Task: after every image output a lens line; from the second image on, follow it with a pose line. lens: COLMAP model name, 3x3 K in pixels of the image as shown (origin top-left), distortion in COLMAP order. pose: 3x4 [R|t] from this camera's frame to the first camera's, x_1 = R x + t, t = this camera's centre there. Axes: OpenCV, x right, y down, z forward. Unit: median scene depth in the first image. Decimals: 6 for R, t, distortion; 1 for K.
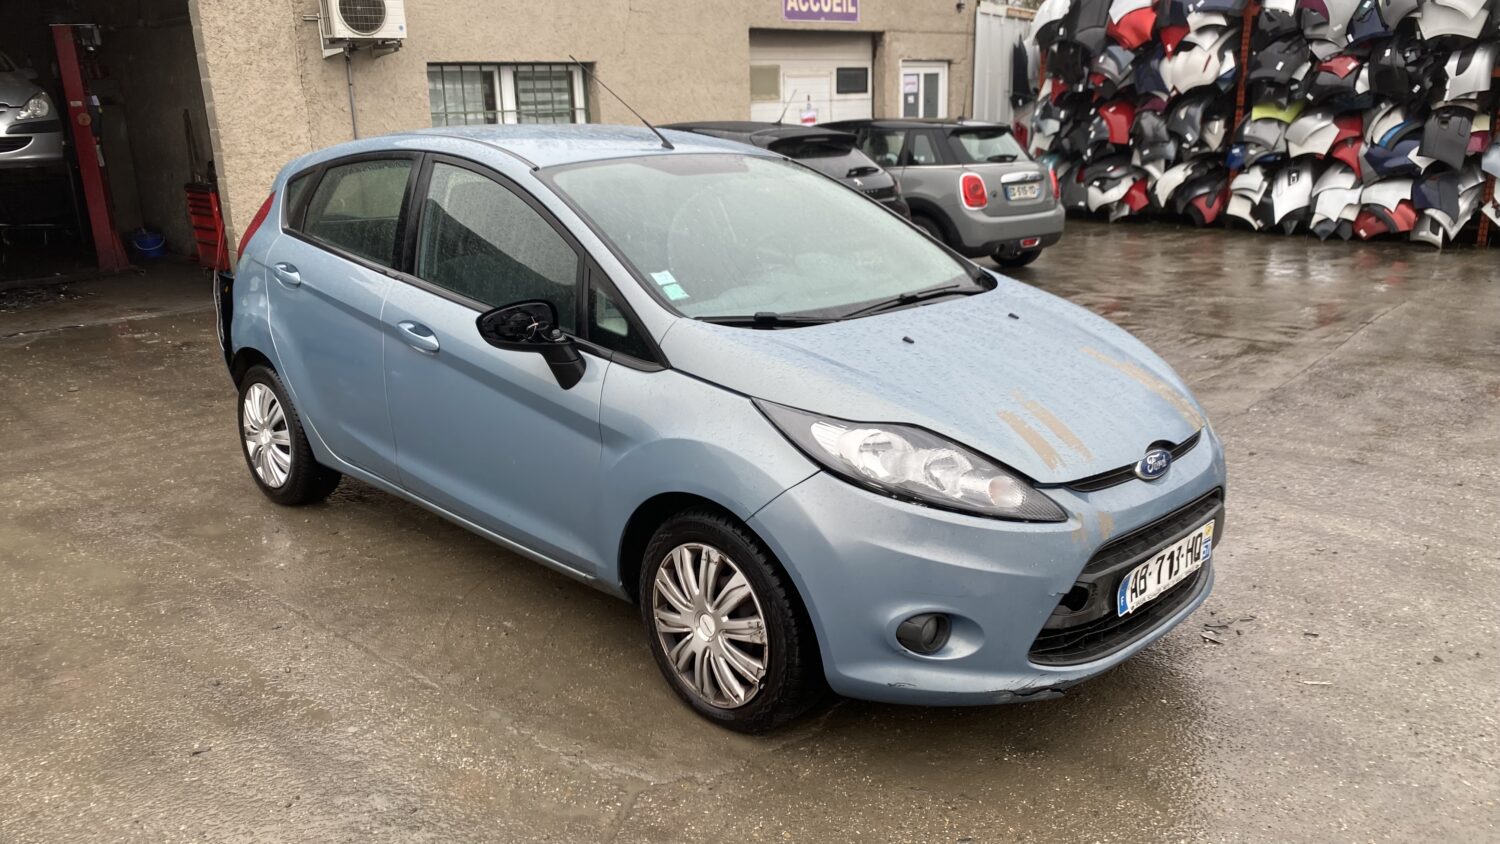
lens RADIAL K [[1147.1, 0, 755.6], [0, 1147.1, 399.1], [0, 0, 1]] dist [0.026781, 0.001740]
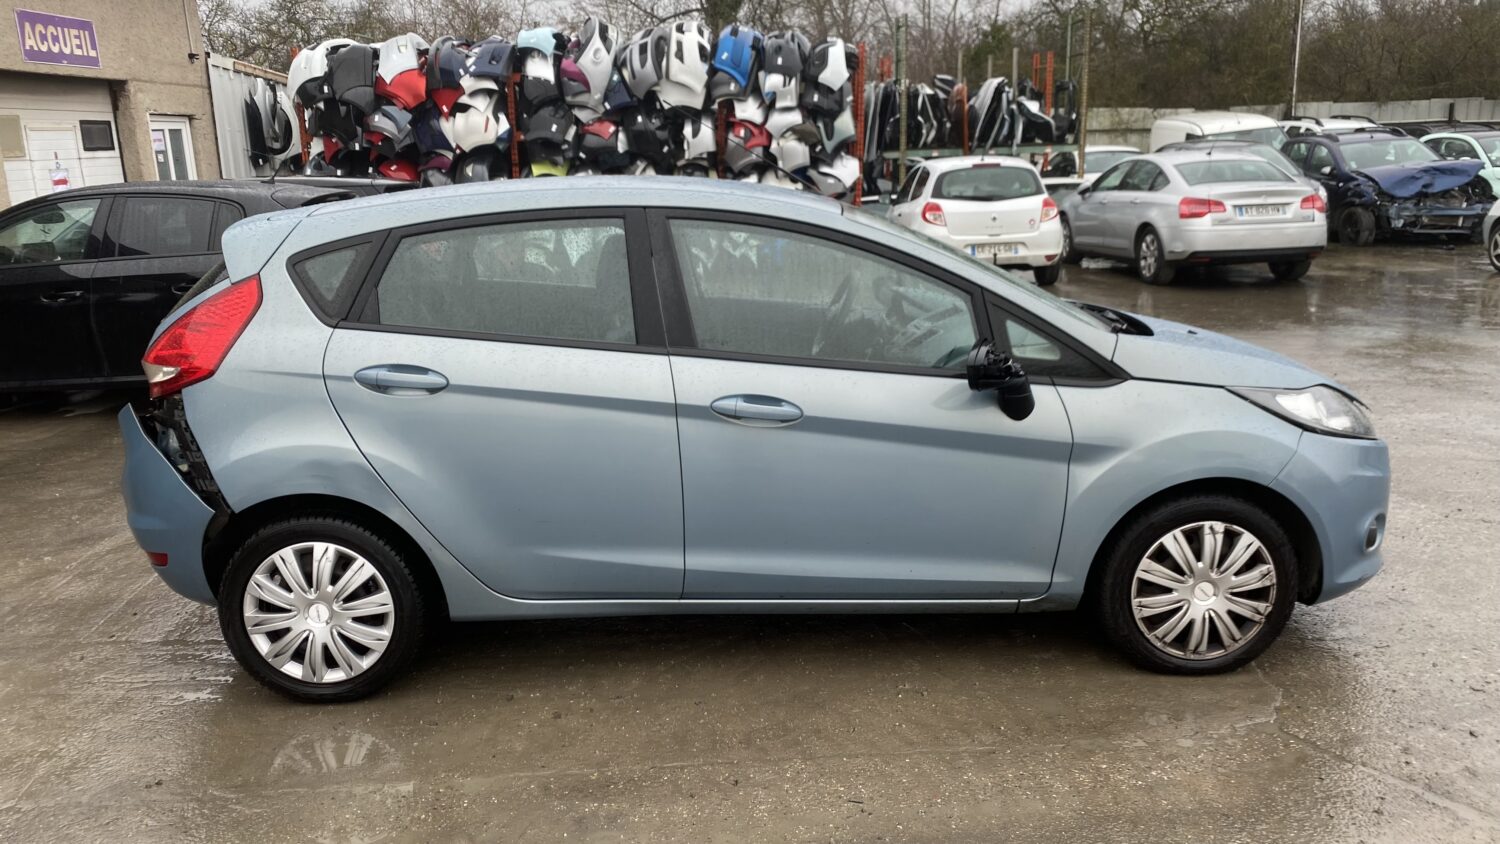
lens RADIAL K [[1157.7, 0, 730.0], [0, 1157.7, 429.3], [0, 0, 1]] dist [0.000775, 0.003692]
pose [[0.712077, -0.163308, 0.682845, -0.224347], [0.182290, 0.982223, 0.044812, -0.019884], [-0.678024, 0.092566, 0.729187, 0.089568]]
